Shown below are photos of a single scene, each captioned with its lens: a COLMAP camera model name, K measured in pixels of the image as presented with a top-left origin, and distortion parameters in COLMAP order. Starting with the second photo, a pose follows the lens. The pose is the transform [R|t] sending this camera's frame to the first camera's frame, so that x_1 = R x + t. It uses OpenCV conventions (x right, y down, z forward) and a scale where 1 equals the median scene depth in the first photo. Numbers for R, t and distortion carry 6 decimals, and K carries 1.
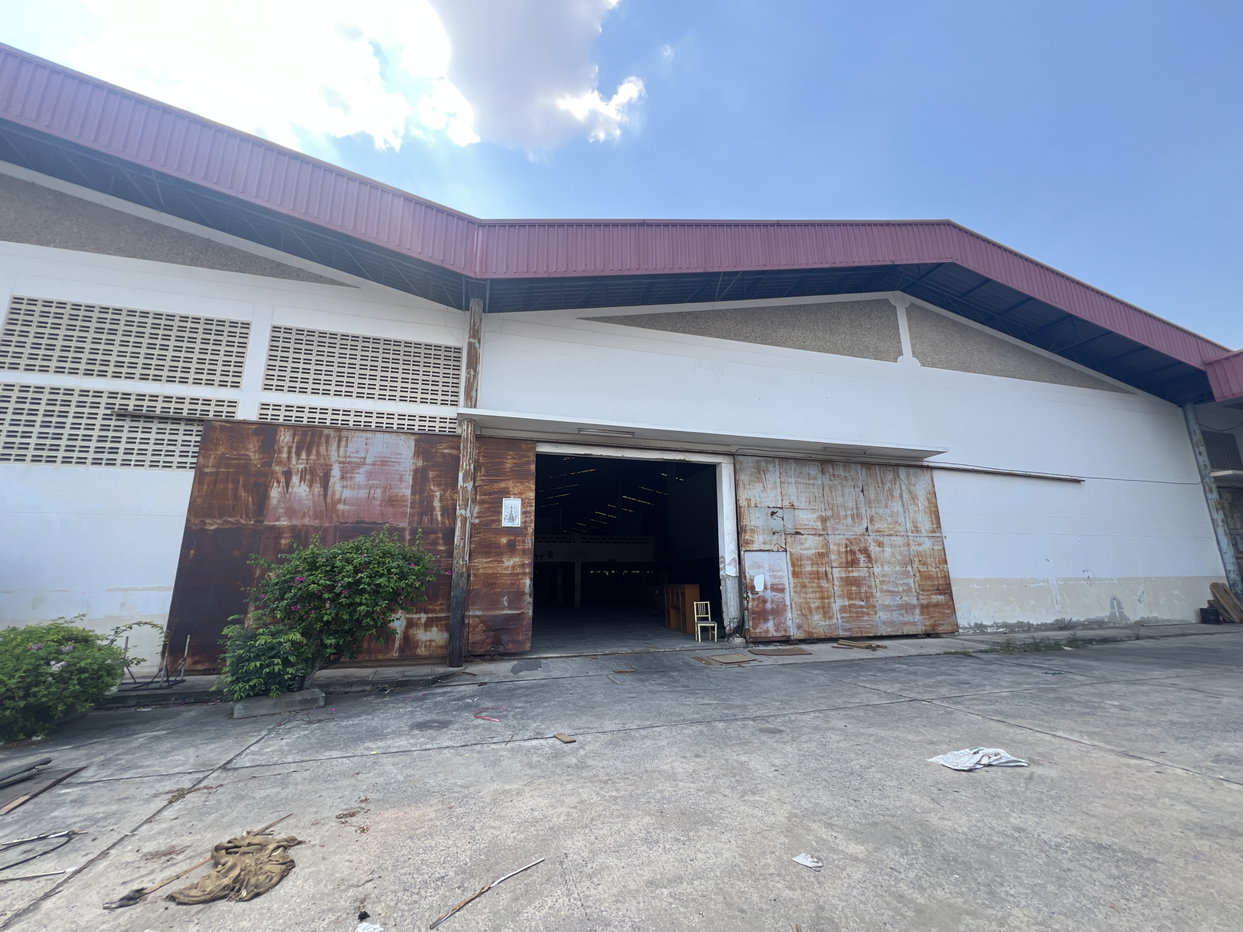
lens RADIAL K [[500.8, 0, 620.1], [0, 500.8, 468.0], [0, 0, 1]] dist [-0.000544, -0.000058]
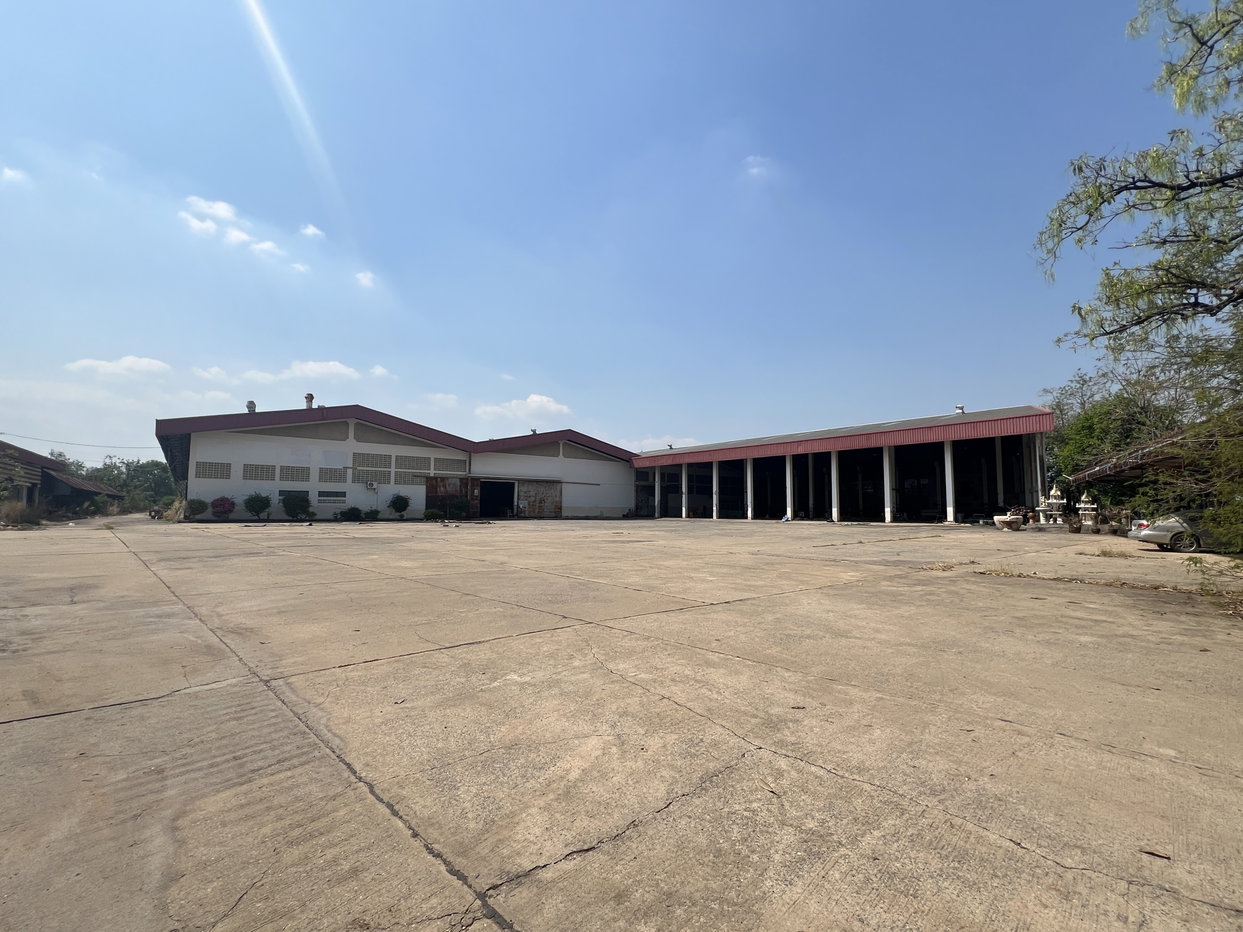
lens RADIAL K [[543.7, 0, 621.2], [0, 543.7, 466.3], [0, 0, 1]] dist [0.000013, -0.000040]
pose [[0.930680, 0.051077, 0.362250, -0.802848], [-0.105688, 0.985522, 0.132573, -1.015285], [-0.350234, -0.161669, 0.922605, -4.408870]]
